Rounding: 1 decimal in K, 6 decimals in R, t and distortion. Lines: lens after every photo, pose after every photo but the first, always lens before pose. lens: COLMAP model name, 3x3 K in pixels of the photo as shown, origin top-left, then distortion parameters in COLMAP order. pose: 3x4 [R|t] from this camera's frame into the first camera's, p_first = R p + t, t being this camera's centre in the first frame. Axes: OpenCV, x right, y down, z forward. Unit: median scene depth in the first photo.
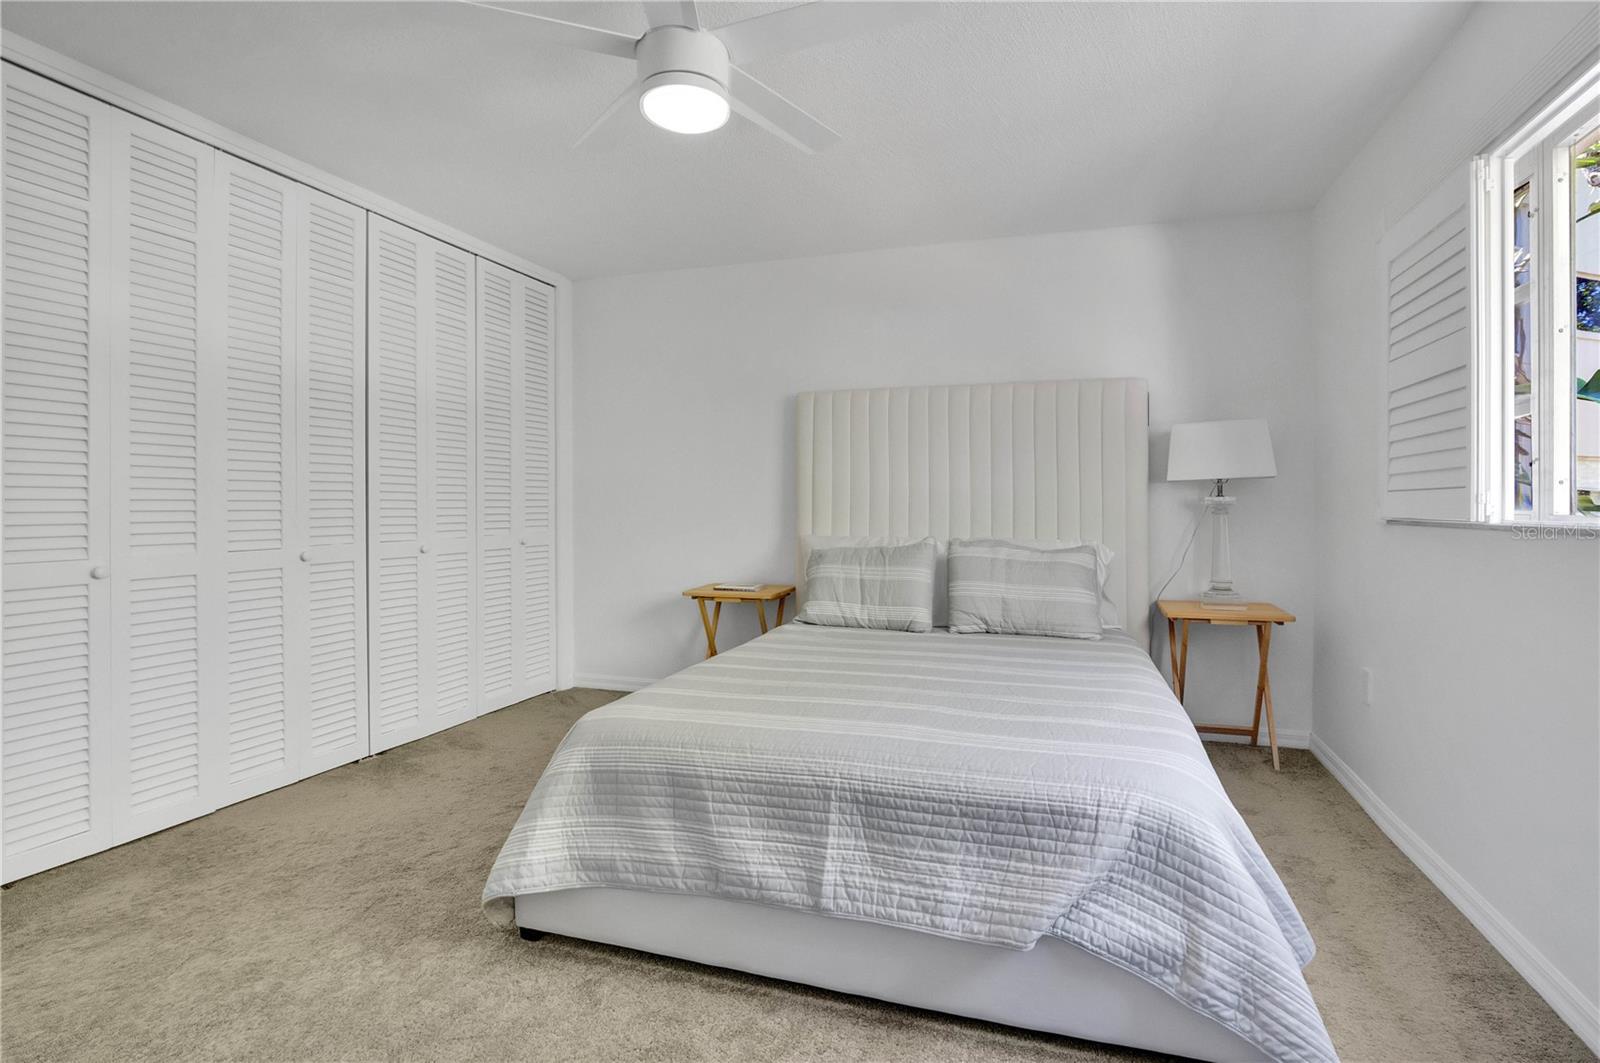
lens RADIAL K [[755.8, 0, 806.1], [0, 755.8, 496.5], [0, 0, 1]] dist [-0.004729, -0.003692]
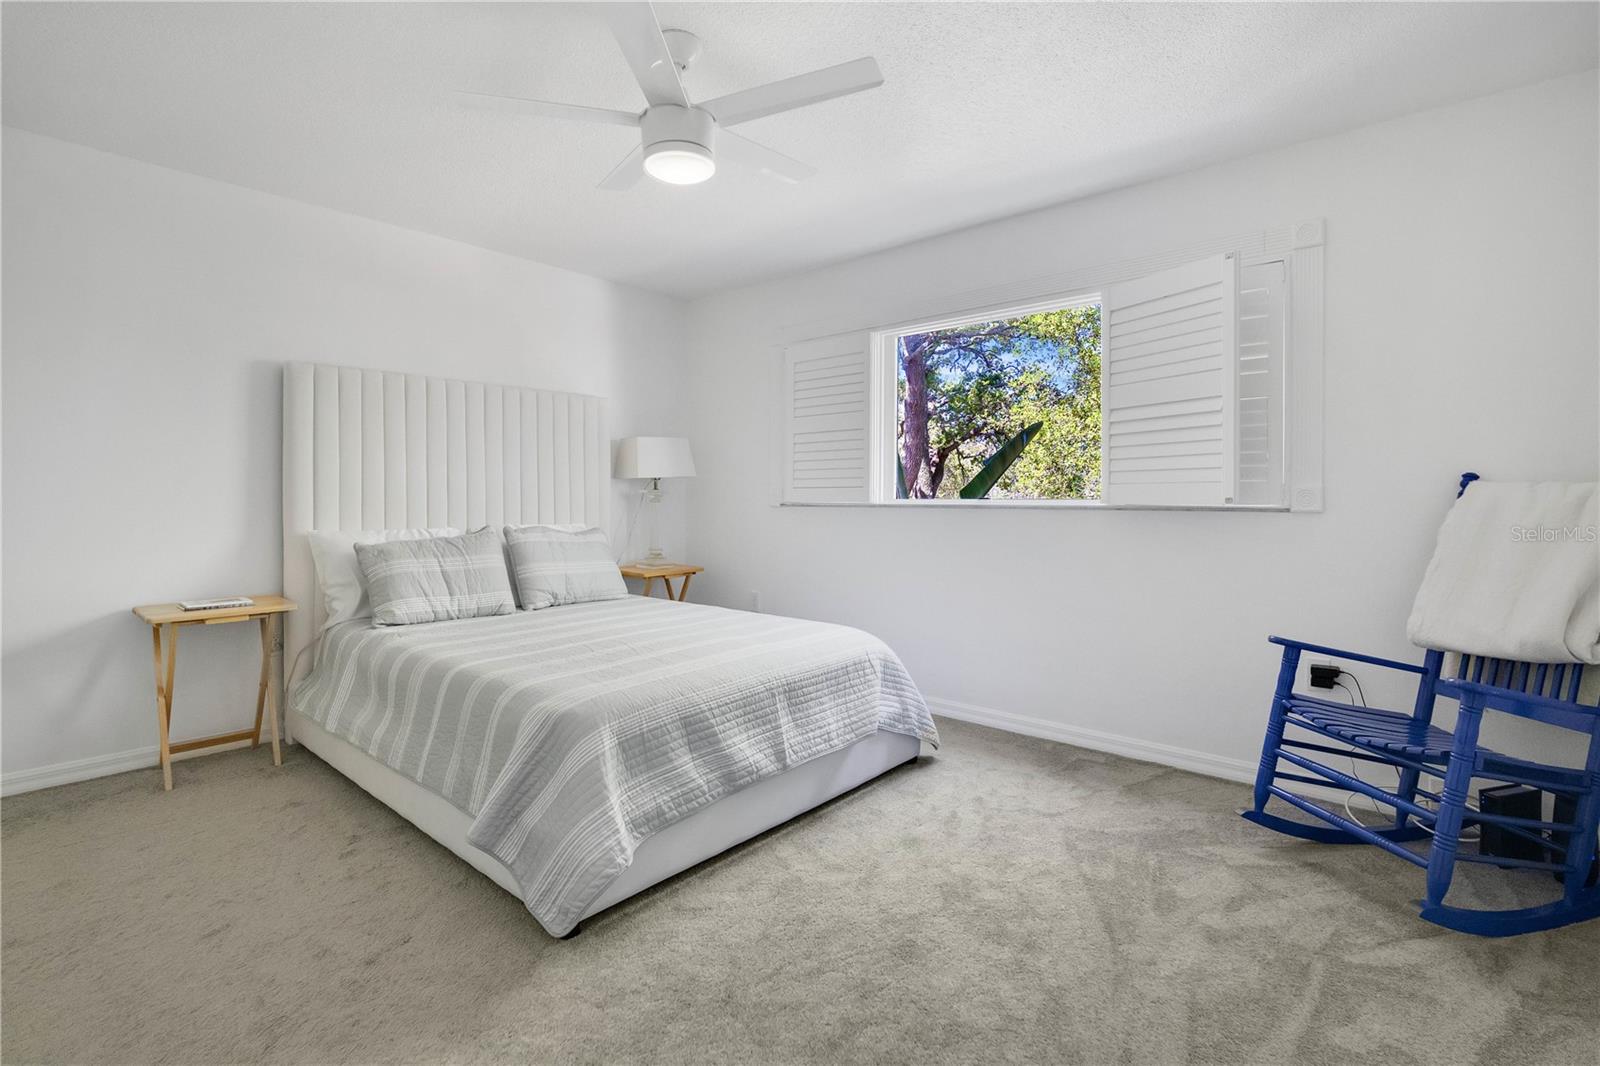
lens RADIAL K [[747.6, 0, 797.0], [0, 747.6, 416.9], [0, 0, 1]] dist [-0.037958, -0.000323]
pose [[0.404377, 0.090198, 0.910134, -1.183038], [-0.006544, 0.995385, -0.095739, -0.006397], [-0.914569, 0.032759, 0.403101, 0.309379]]
